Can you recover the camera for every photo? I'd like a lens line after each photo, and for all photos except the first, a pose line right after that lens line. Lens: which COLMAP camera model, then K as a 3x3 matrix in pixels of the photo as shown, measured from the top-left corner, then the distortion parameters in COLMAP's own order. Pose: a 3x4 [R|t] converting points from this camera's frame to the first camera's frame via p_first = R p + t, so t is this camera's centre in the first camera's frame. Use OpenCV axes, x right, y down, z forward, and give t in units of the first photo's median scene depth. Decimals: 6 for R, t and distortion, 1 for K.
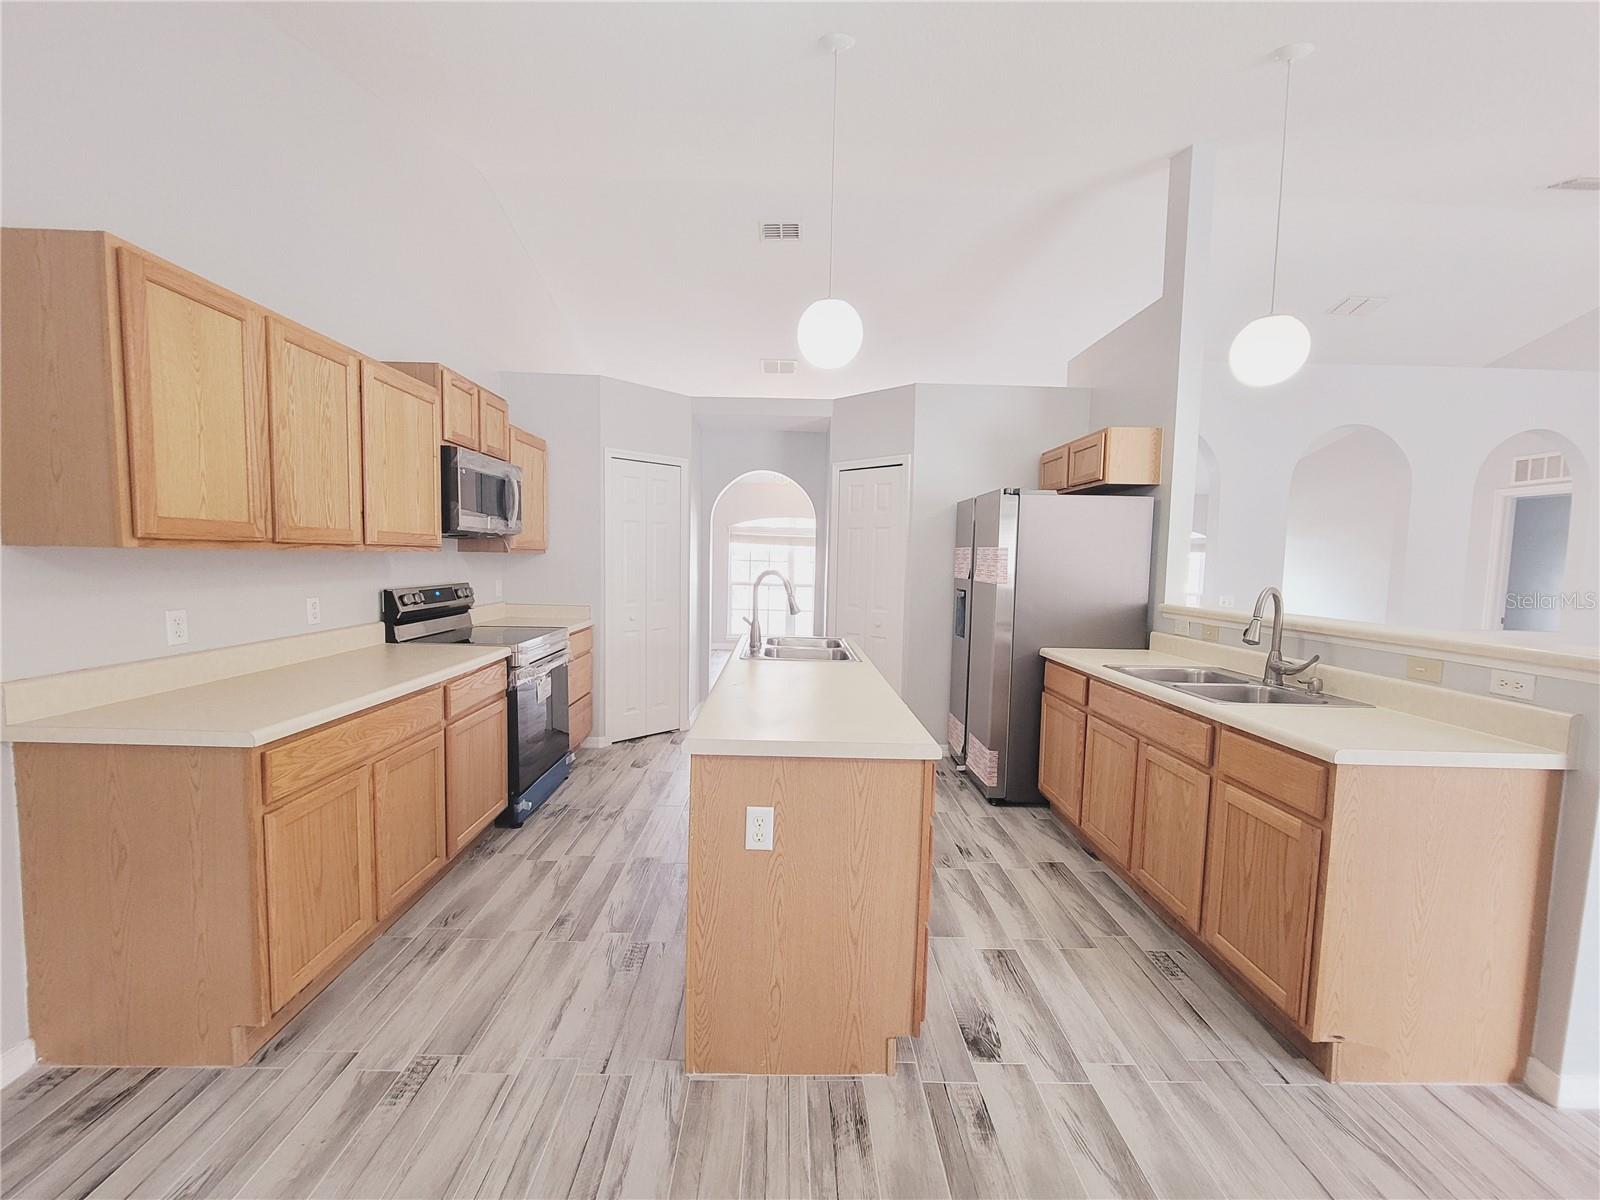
lens RADIAL K [[659.2, 0, 794.5], [0, 659.2, 605.1], [0, 0, 1]] dist [-0.006670, 0.001509]
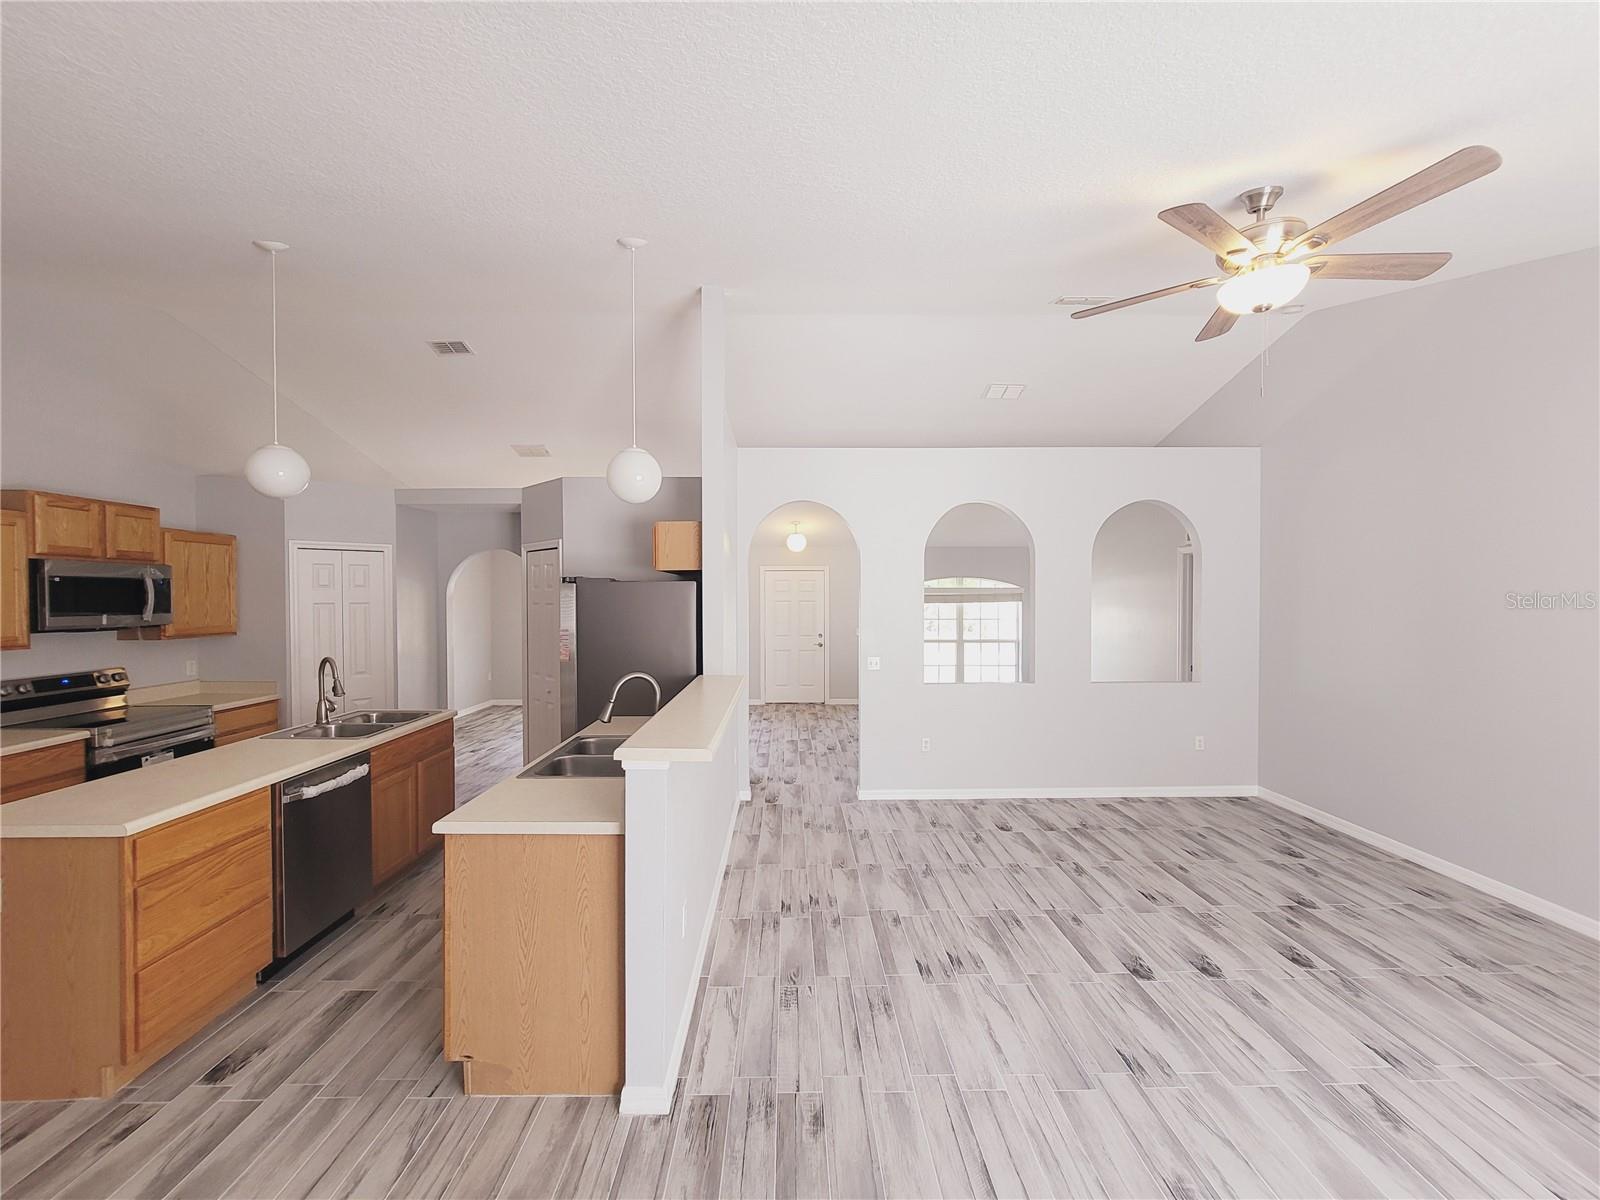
lens RADIAL K [[659.2, 0, 804.0], [0, 659.2, 607.4], [0, 0, 1]] dist [-0.006670, 0.001509]
pose [[0.999716, -0.023778, 0.001554, 0.982030], [0.023828, 0.998050, -0.057688, -0.066292], [-0.000179, 0.057709, 0.998333, -0.187139]]
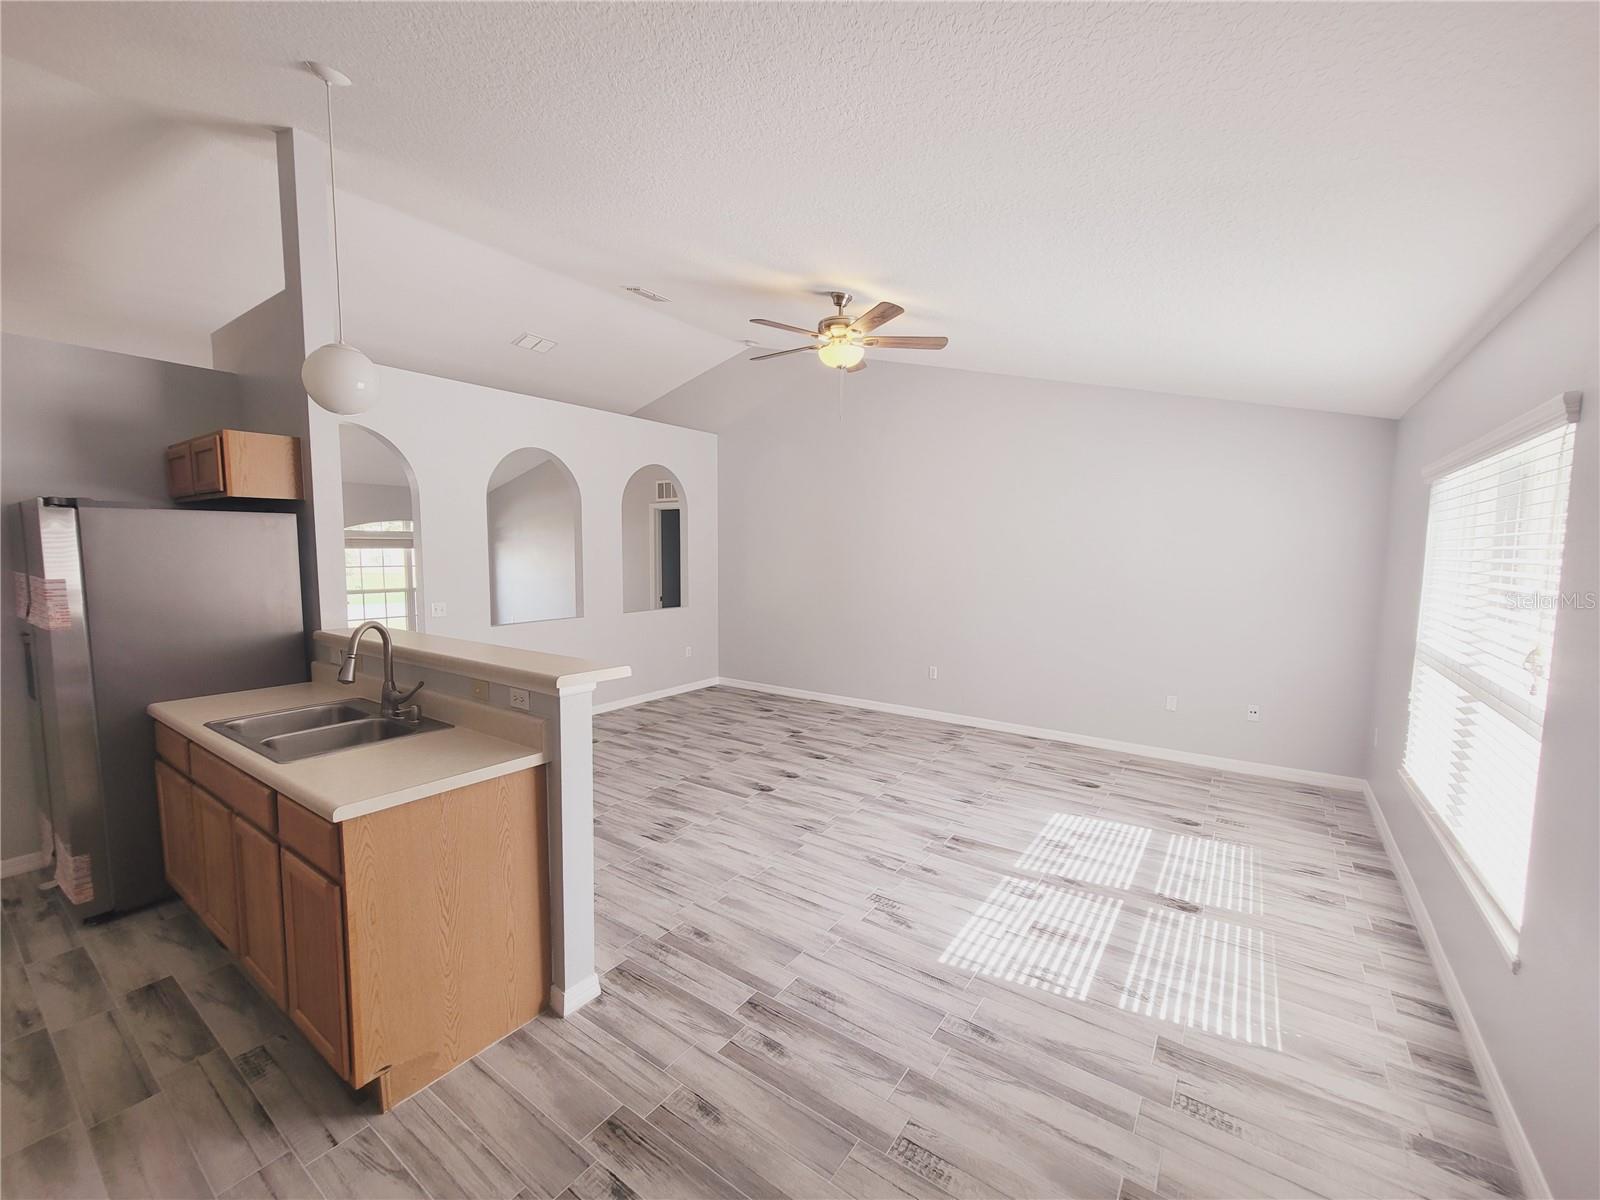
lens RADIAL K [[659.2, 0, 793.9], [0, 659.2, 604.4], [0, 0, 1]] dist [-0.006670, 0.001509]
pose [[0.588777, -0.087894, 0.803502, 0.289476], [0.065614, 0.995987, 0.060871, -0.068254], [-0.805628, 0.016881, 0.592181, -0.108236]]
